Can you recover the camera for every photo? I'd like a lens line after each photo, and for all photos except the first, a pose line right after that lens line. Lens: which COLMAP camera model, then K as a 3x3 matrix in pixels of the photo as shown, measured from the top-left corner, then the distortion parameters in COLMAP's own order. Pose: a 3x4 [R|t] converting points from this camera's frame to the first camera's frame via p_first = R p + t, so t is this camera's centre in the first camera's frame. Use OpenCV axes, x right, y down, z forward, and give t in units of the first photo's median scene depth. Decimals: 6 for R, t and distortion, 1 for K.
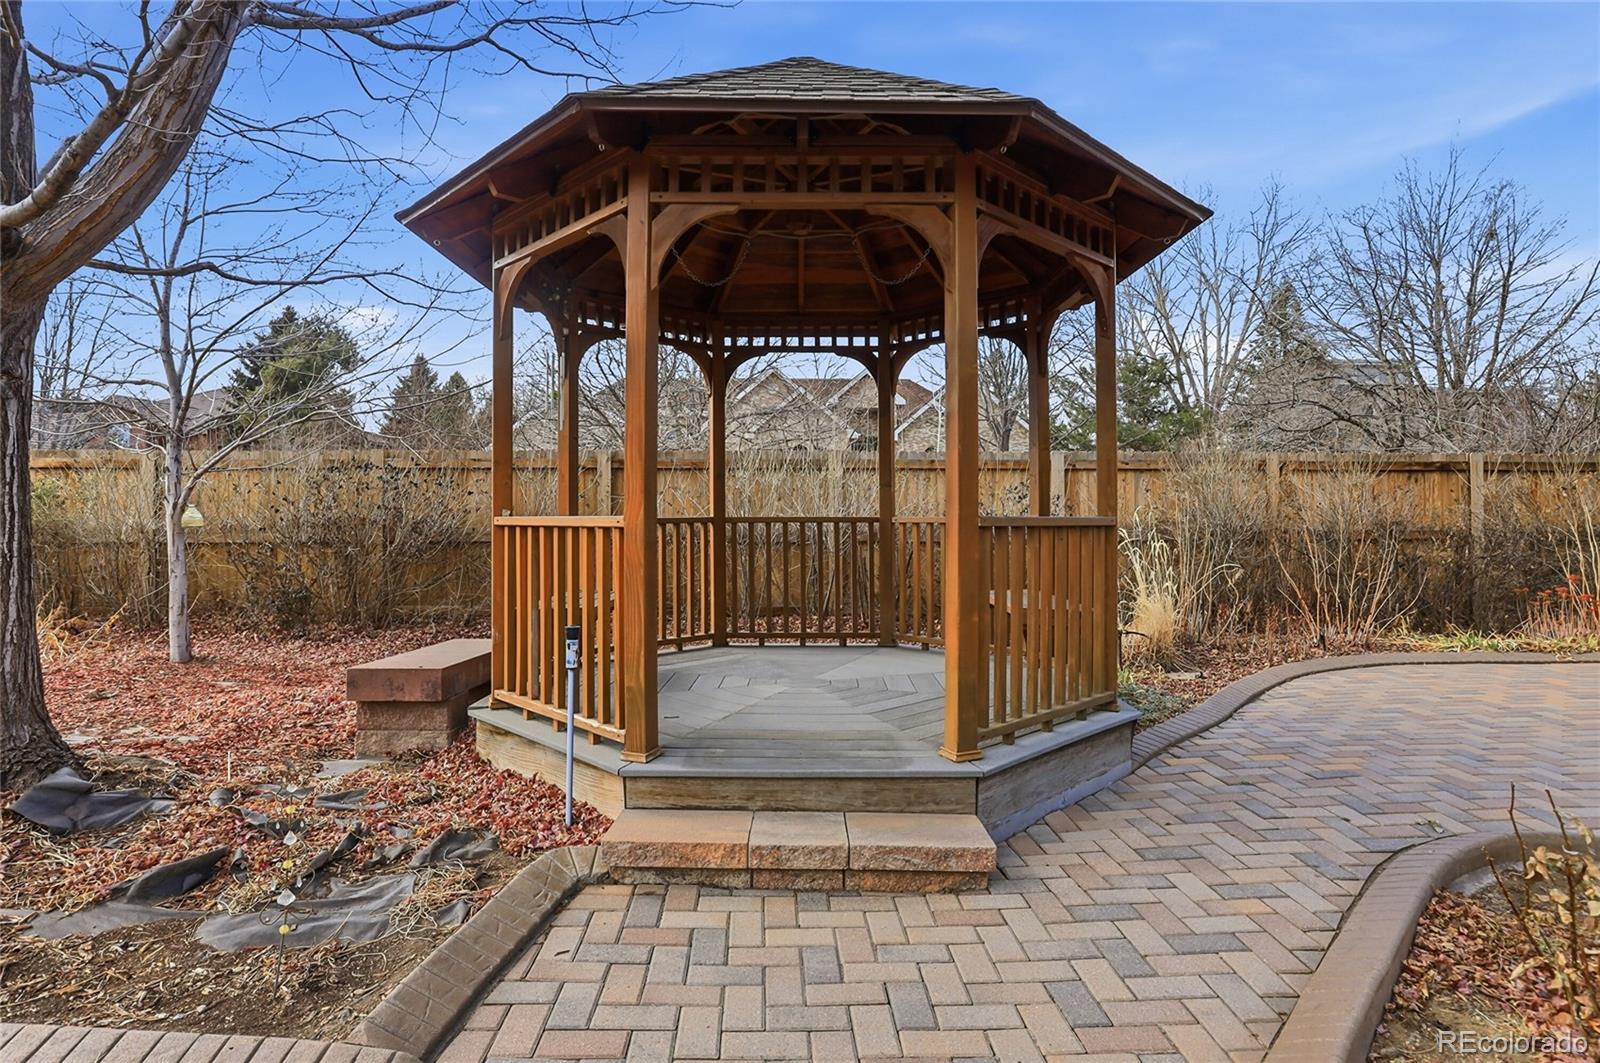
lens RADIAL K [[880.0, 0, 800.0], [0, 880.0, 531.5], [0, 0, 1]] dist [-0.039379, -0.000089]
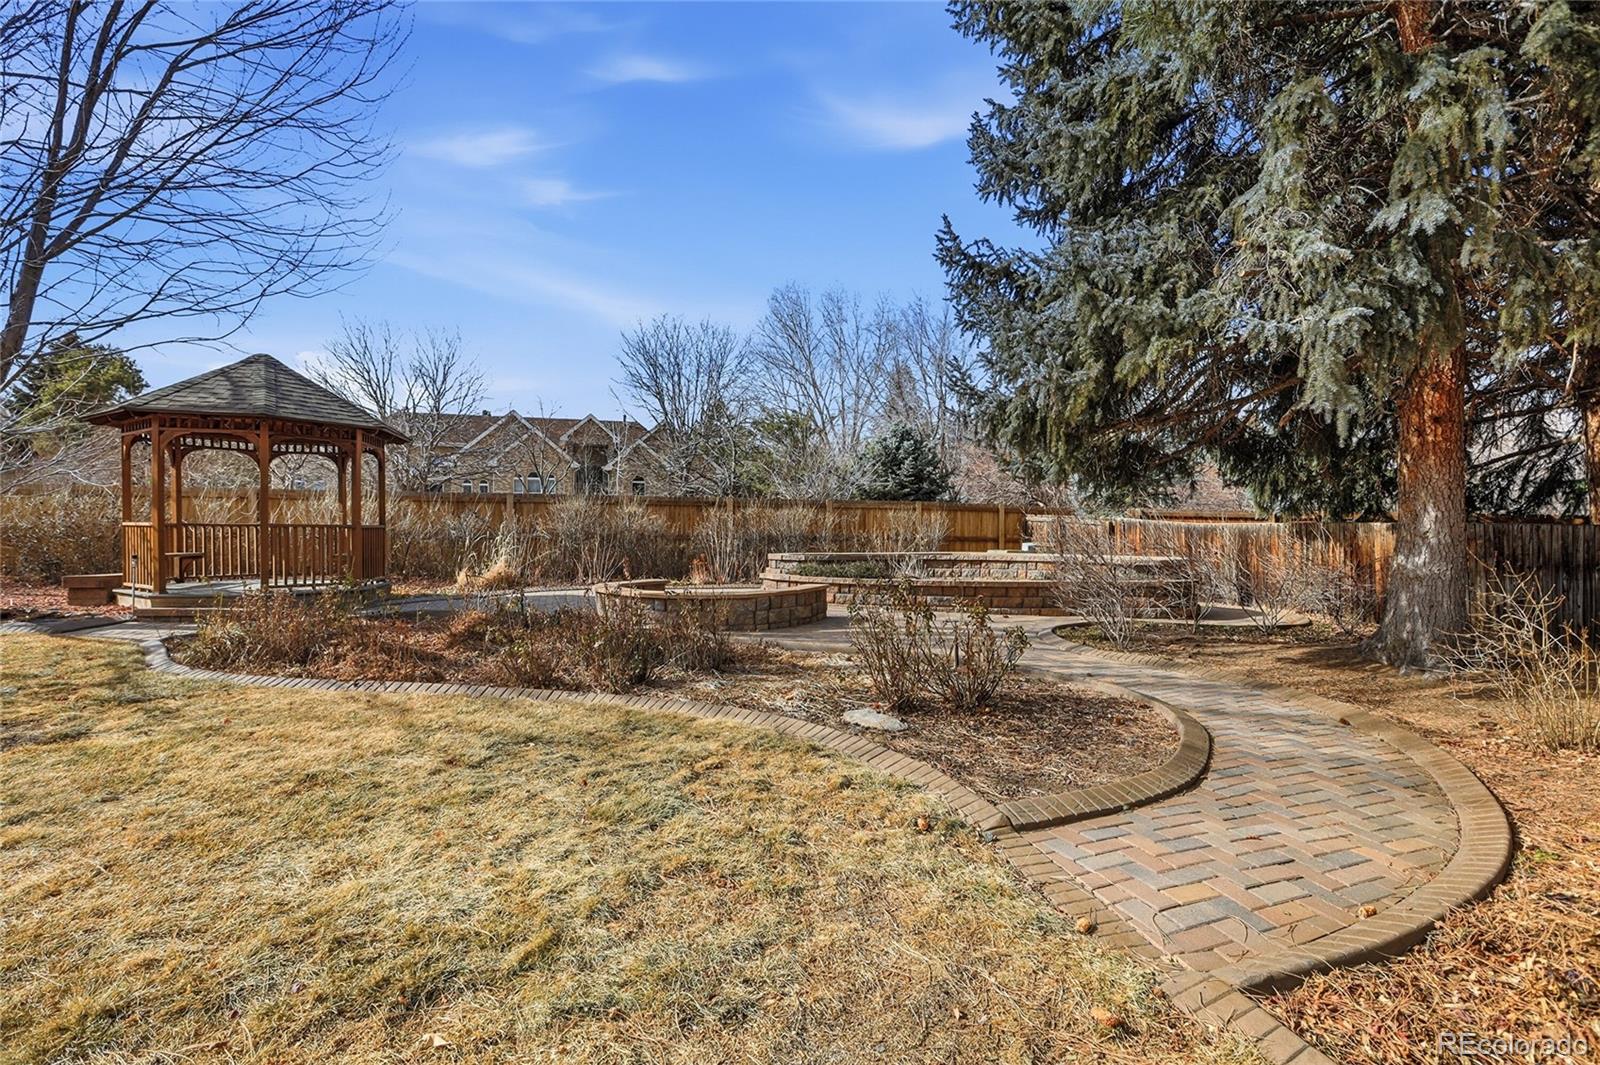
lens RADIAL K [[753.4, 0, 792.3], [0, 753.4, 535.7], [0, 0, 1]] dist [-0.018448, 0.000258]
pose [[0.972163, 0.008175, 0.234161, 0.464985], [-0.006318, 0.999942, -0.008682, 0.012276], [-0.234219, 0.006961, 0.972159, -0.714494]]
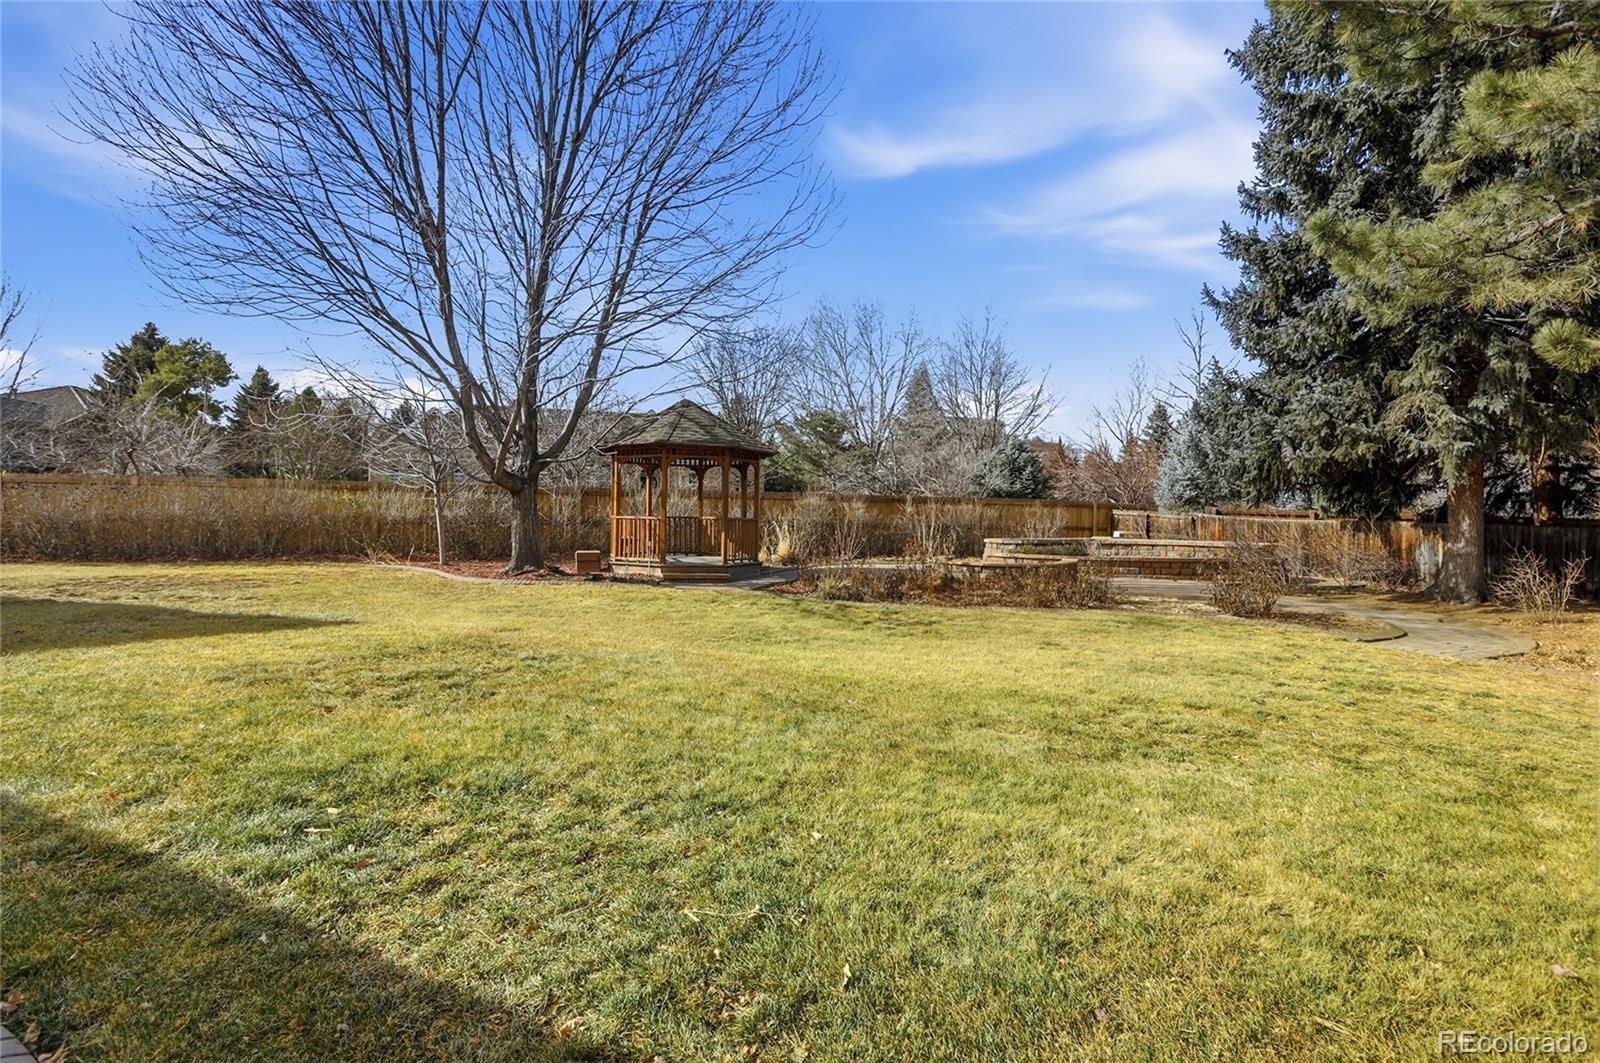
lens RADIAL K [[743.9, 0, 797.4], [0, 743.9, 519.6], [0, 0, 1]] dist [-0.012877, 0.000264]
pose [[0.955613, 0.015139, 0.294235, -0.216853], [-0.013345, 0.999878, -0.008105, 0.006364], [-0.294322, 0.003819, 0.955699, -1.036727]]
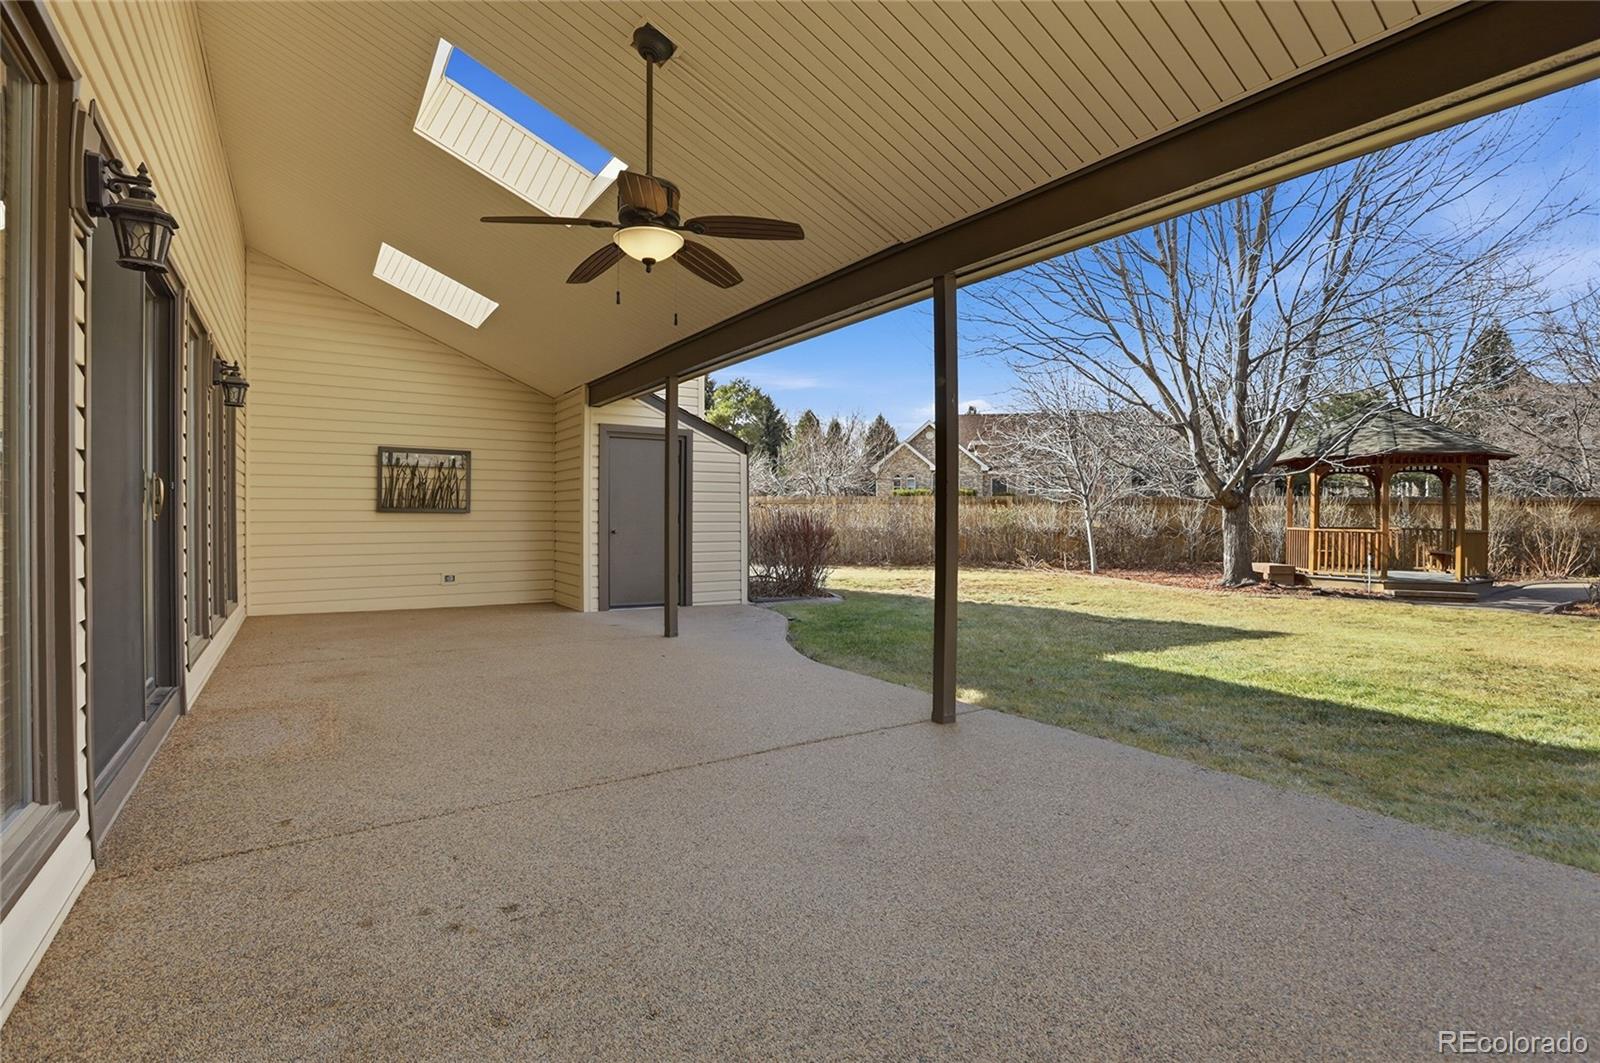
lens RADIAL K [[743.9, 0, 797.4], [0, 743.9, 519.6], [0, 0, 1]] dist [-0.012877, 0.000264]
pose [[0.971606, 0.006035, -0.236526, -0.720794], [-0.006204, 0.999981, 0.000034, -0.017191], [0.236522, 0.001434, 0.971625, -1.140687]]
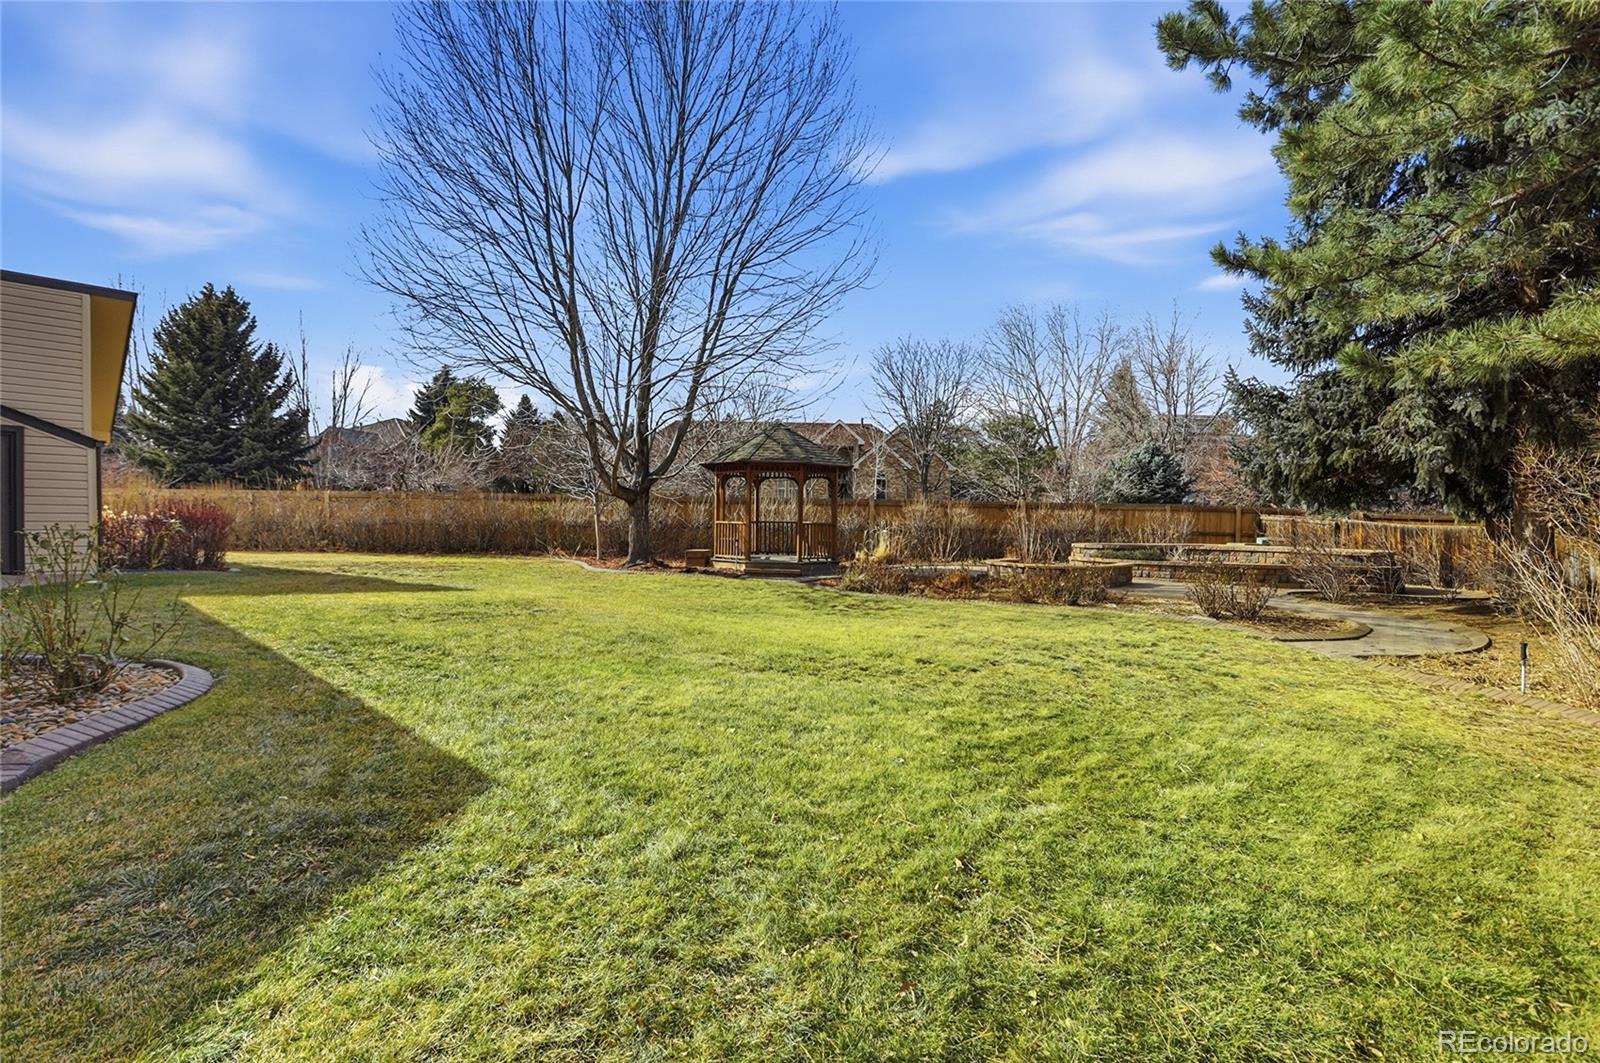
lens RADIAL K [[753.4, 0, 792.3], [0, 753.4, 534.7], [0, 0, 1]] dist [-0.018448, 0.000258]
pose [[0.999843, 0.017057, -0.004705, 0.048942], [-0.017011, 0.999810, 0.009509, 0.004406], [0.004866, -0.009428, 0.999944, -1.326573]]
